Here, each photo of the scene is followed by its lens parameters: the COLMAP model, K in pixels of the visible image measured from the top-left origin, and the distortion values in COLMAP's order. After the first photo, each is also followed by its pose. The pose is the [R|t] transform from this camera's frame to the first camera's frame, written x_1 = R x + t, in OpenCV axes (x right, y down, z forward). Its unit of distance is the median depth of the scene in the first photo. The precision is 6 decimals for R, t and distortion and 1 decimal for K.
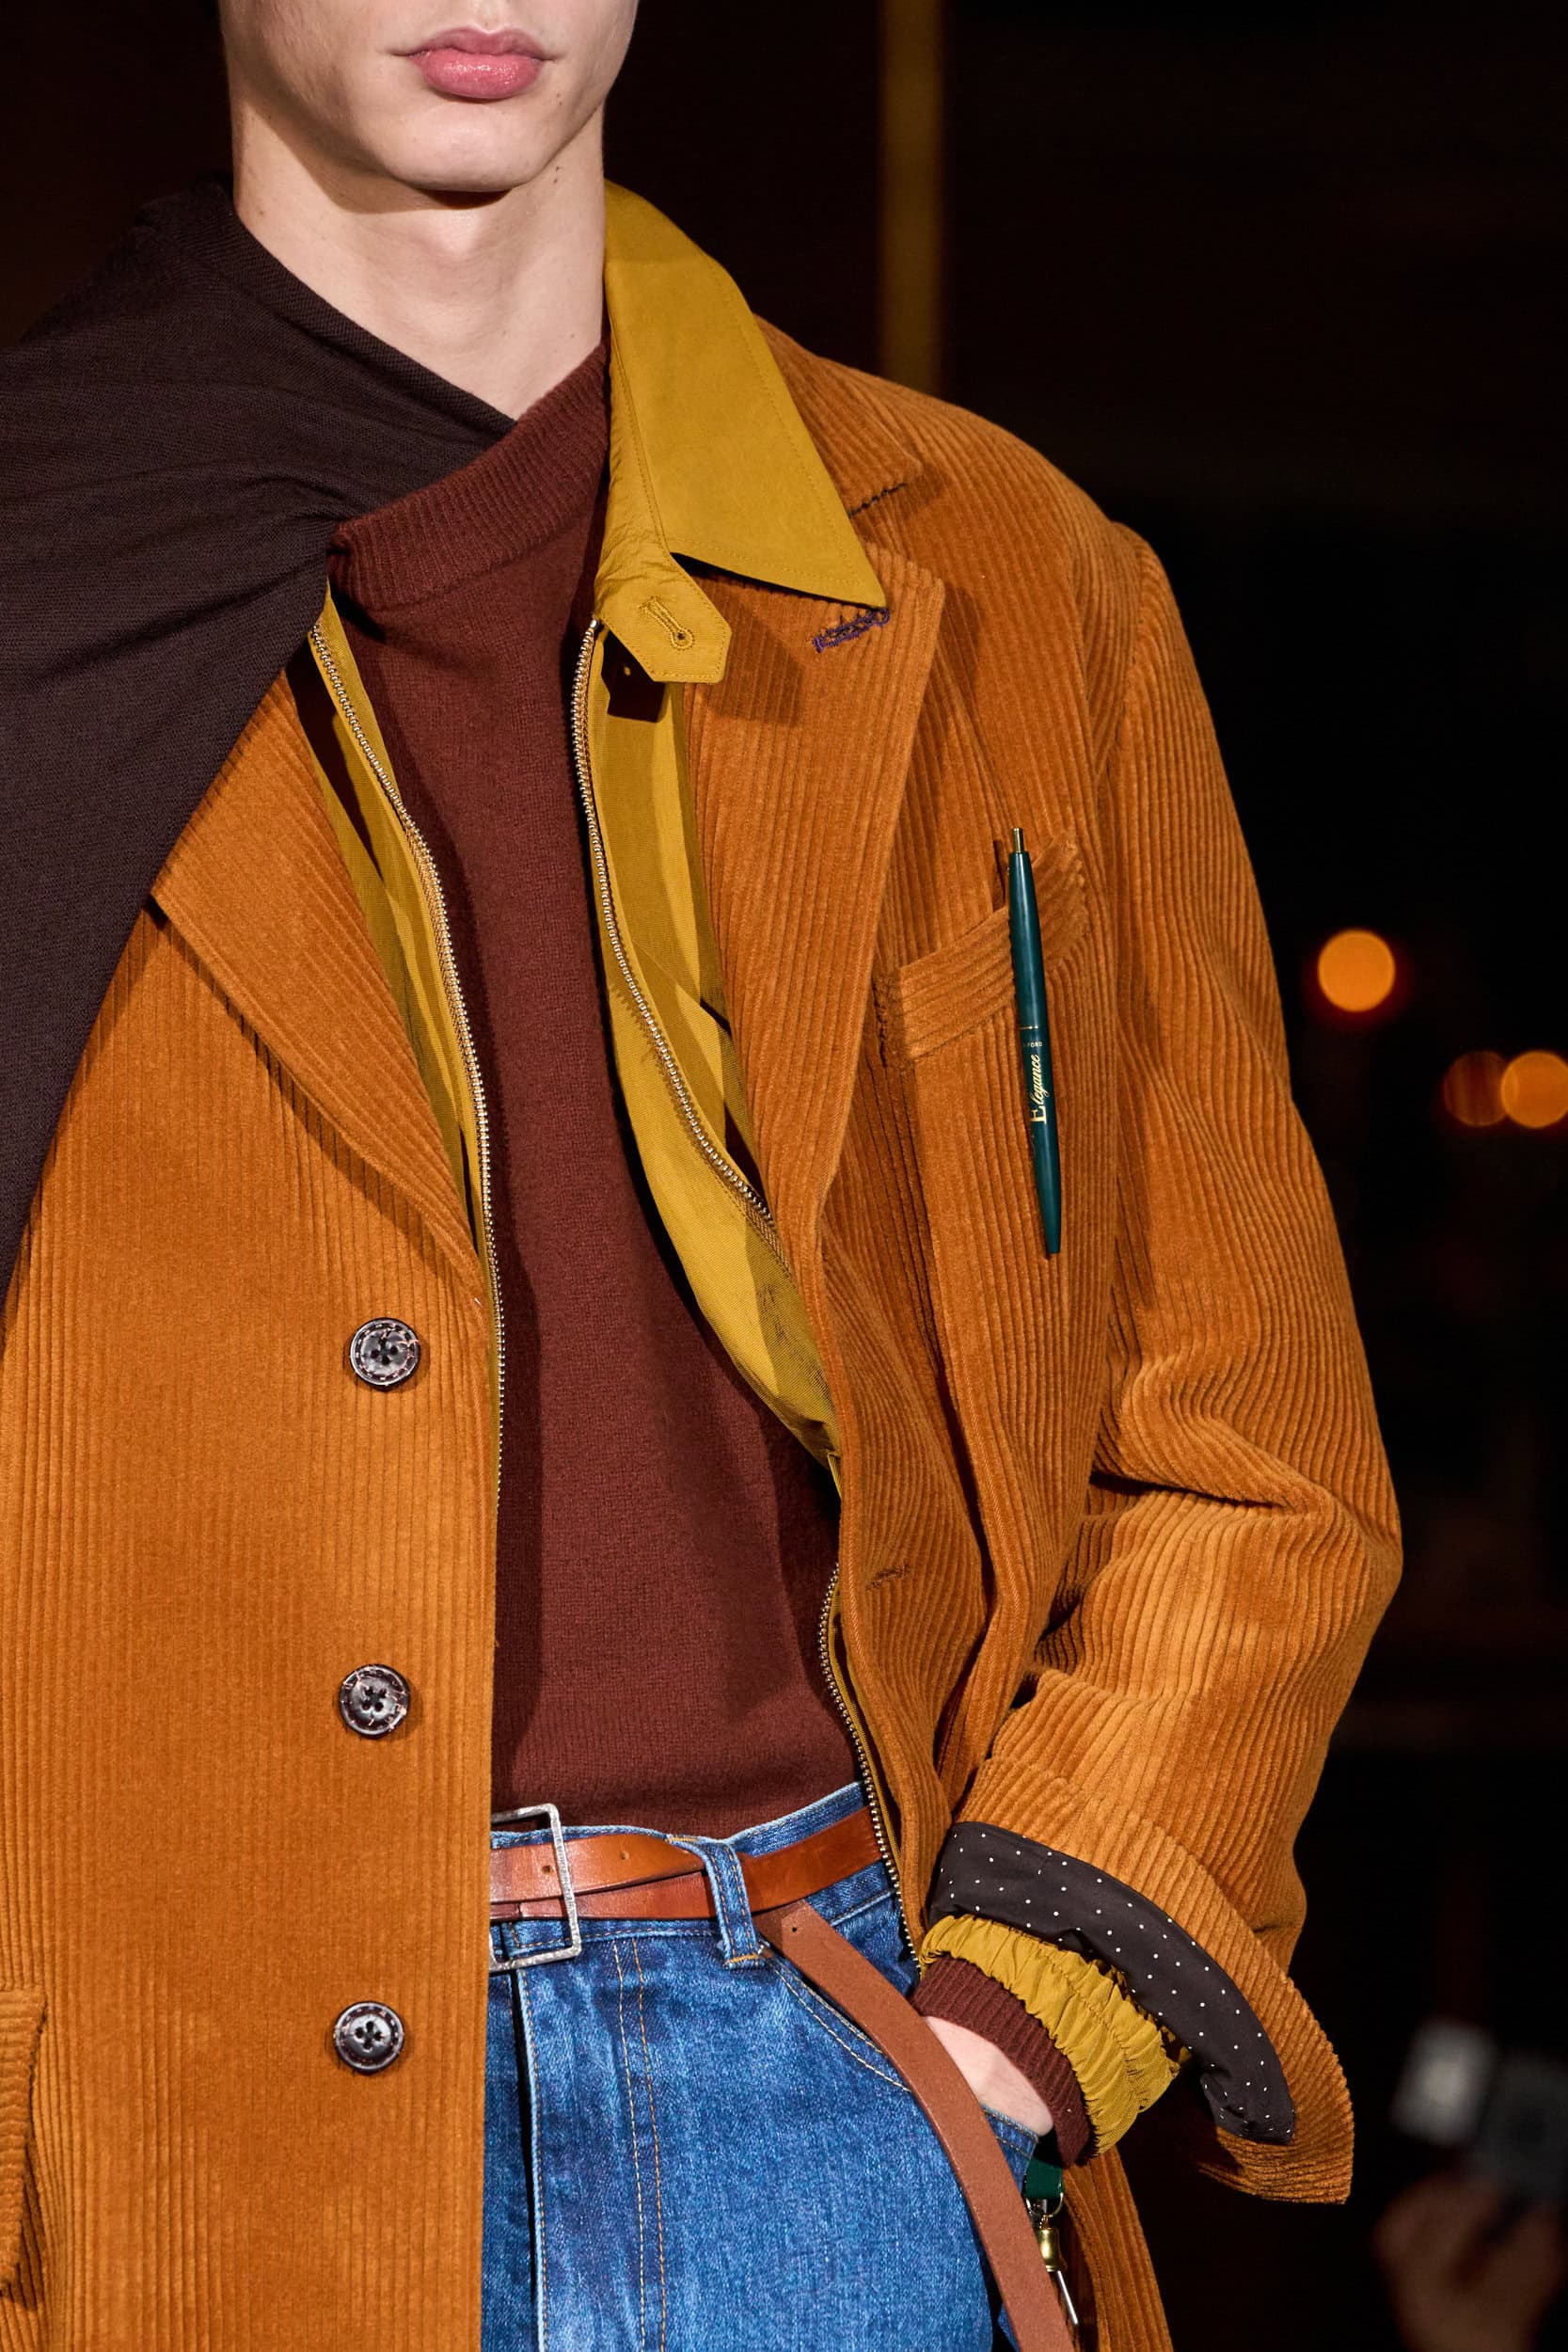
lens RADIAL K [[12019.0, 0, 782.7], [0, 12019.0, 1177.2], [0, 0, 1]] dist [-0.509303, 0.000000]
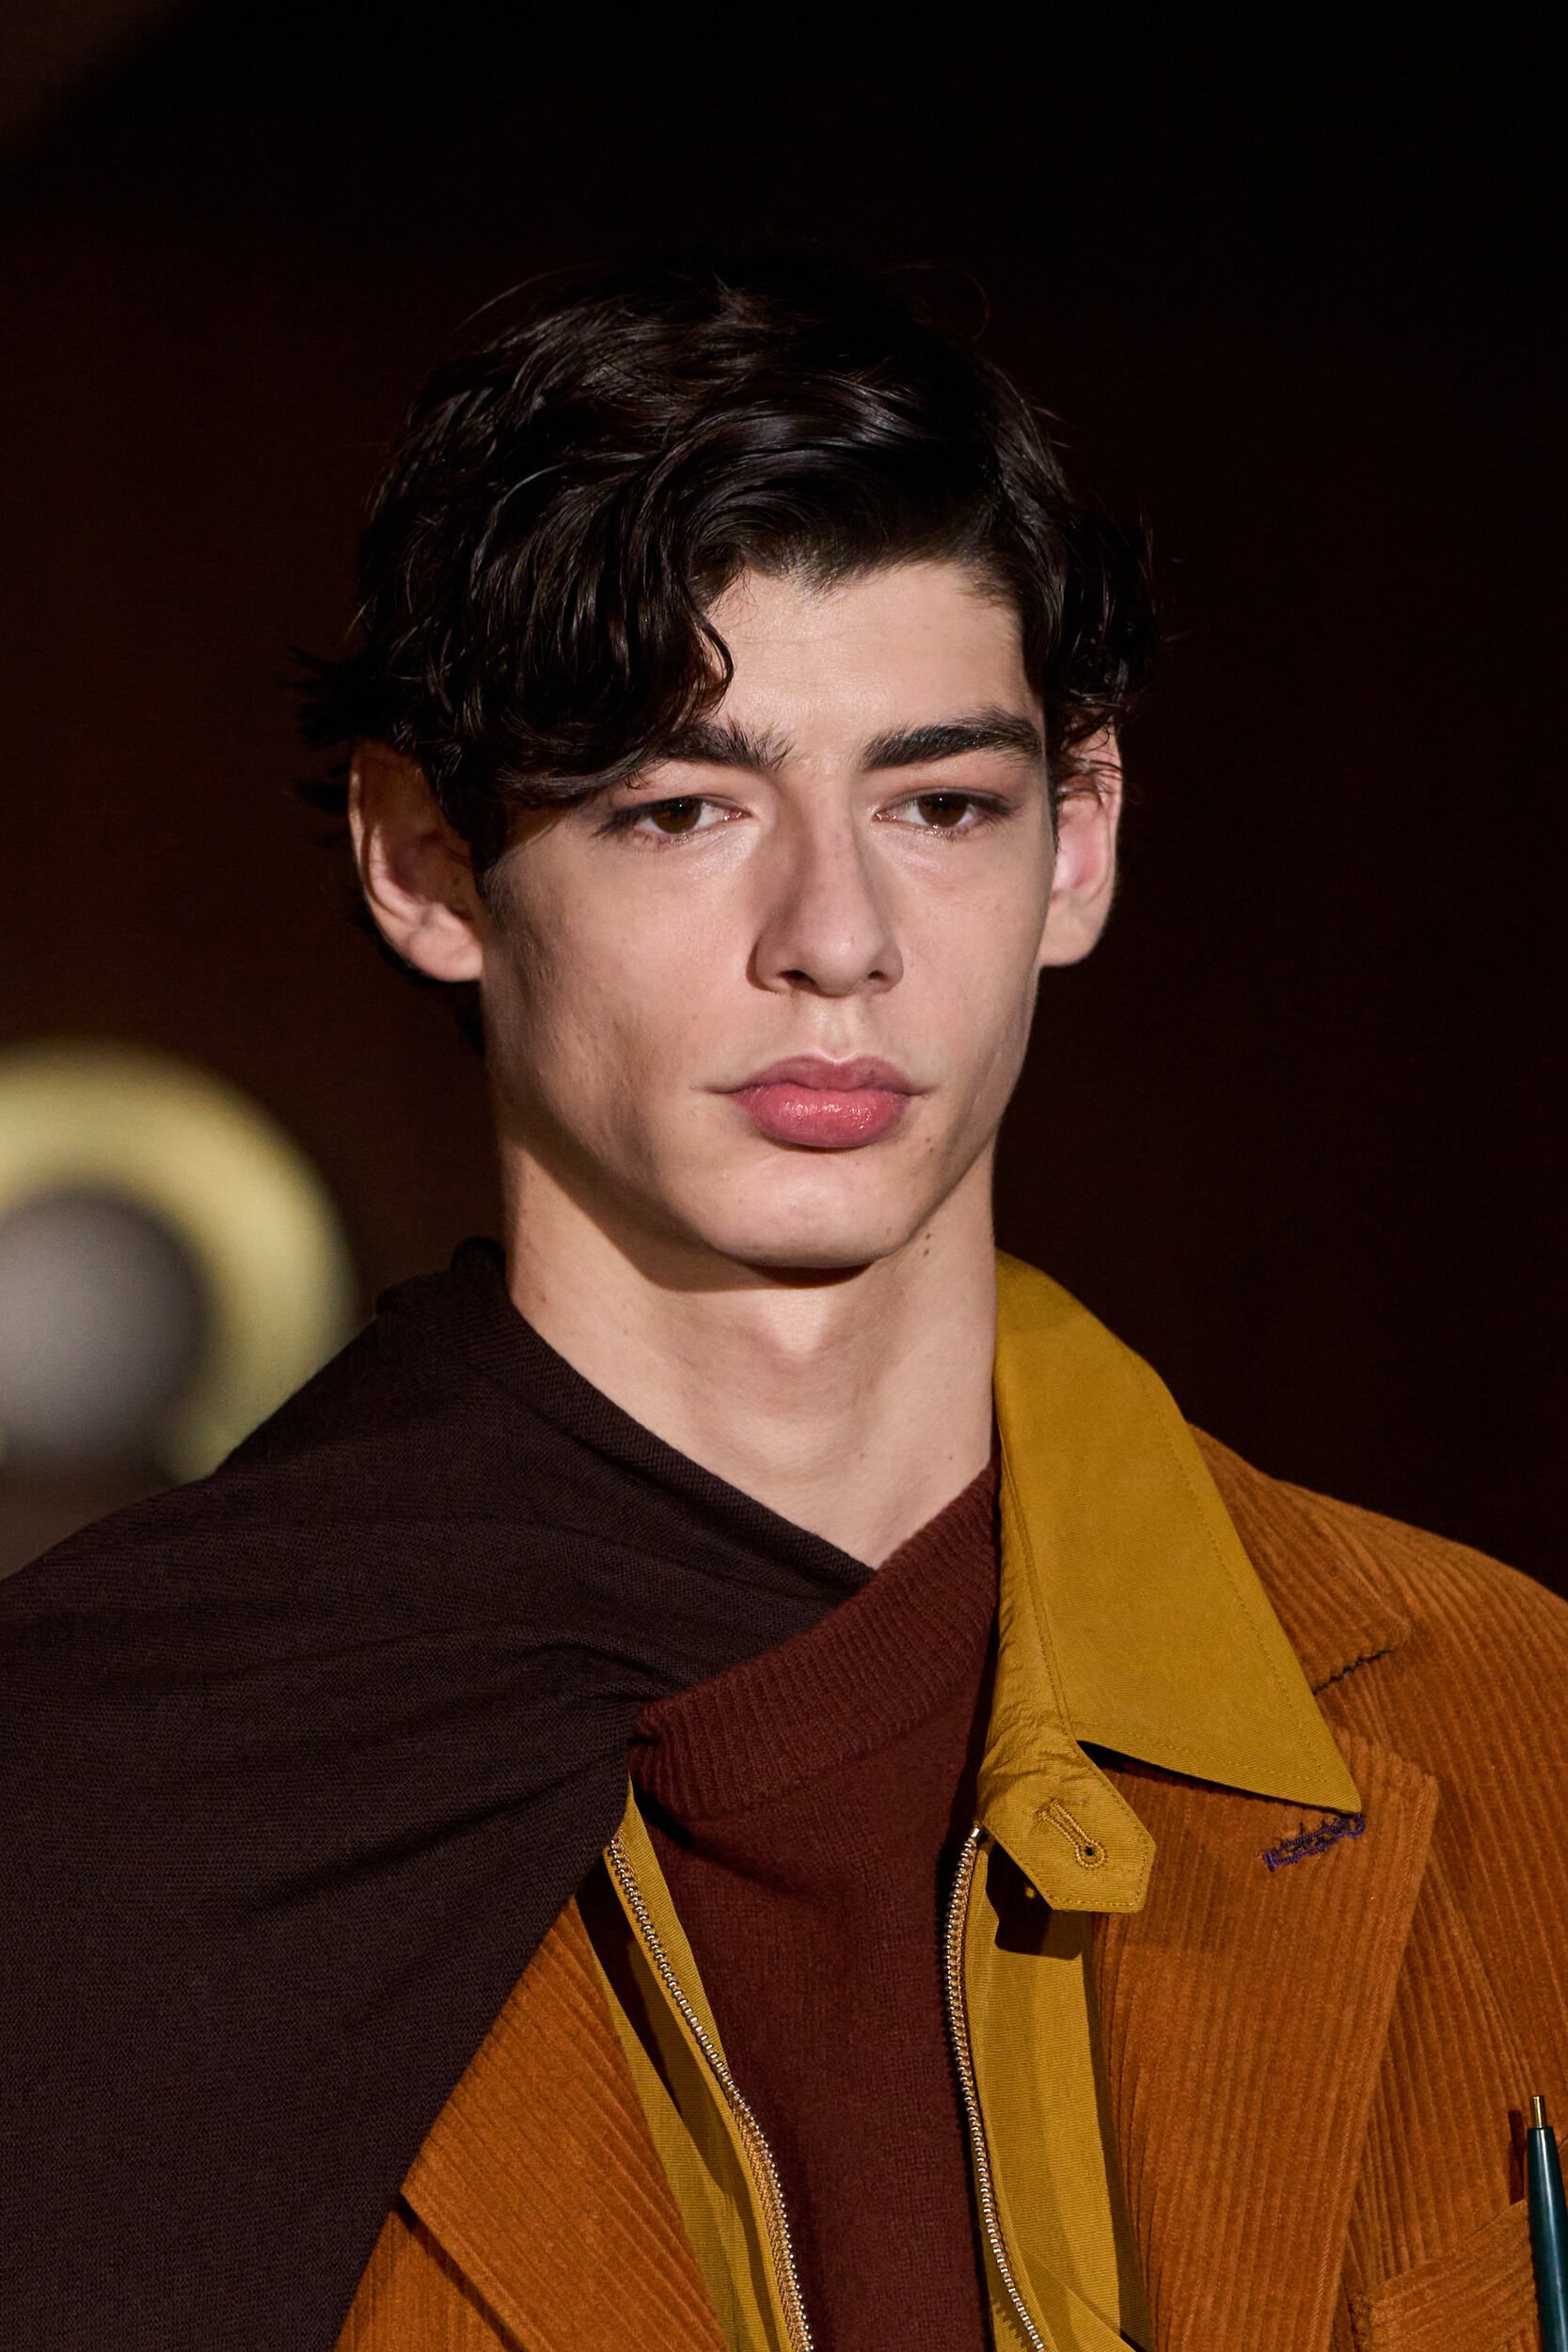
lens RADIAL K [[12639.4, 0, 774.4], [0, 12639.4, 1171.3], [0, 0, 1]] dist [1.104491, 0.000000]
pose [[0.999687, -0.007946, -0.023738, -0.009140], [0.005640, 0.995395, -0.095687, -0.010757], [0.024389, 0.095524, 0.995128, 0.187964]]
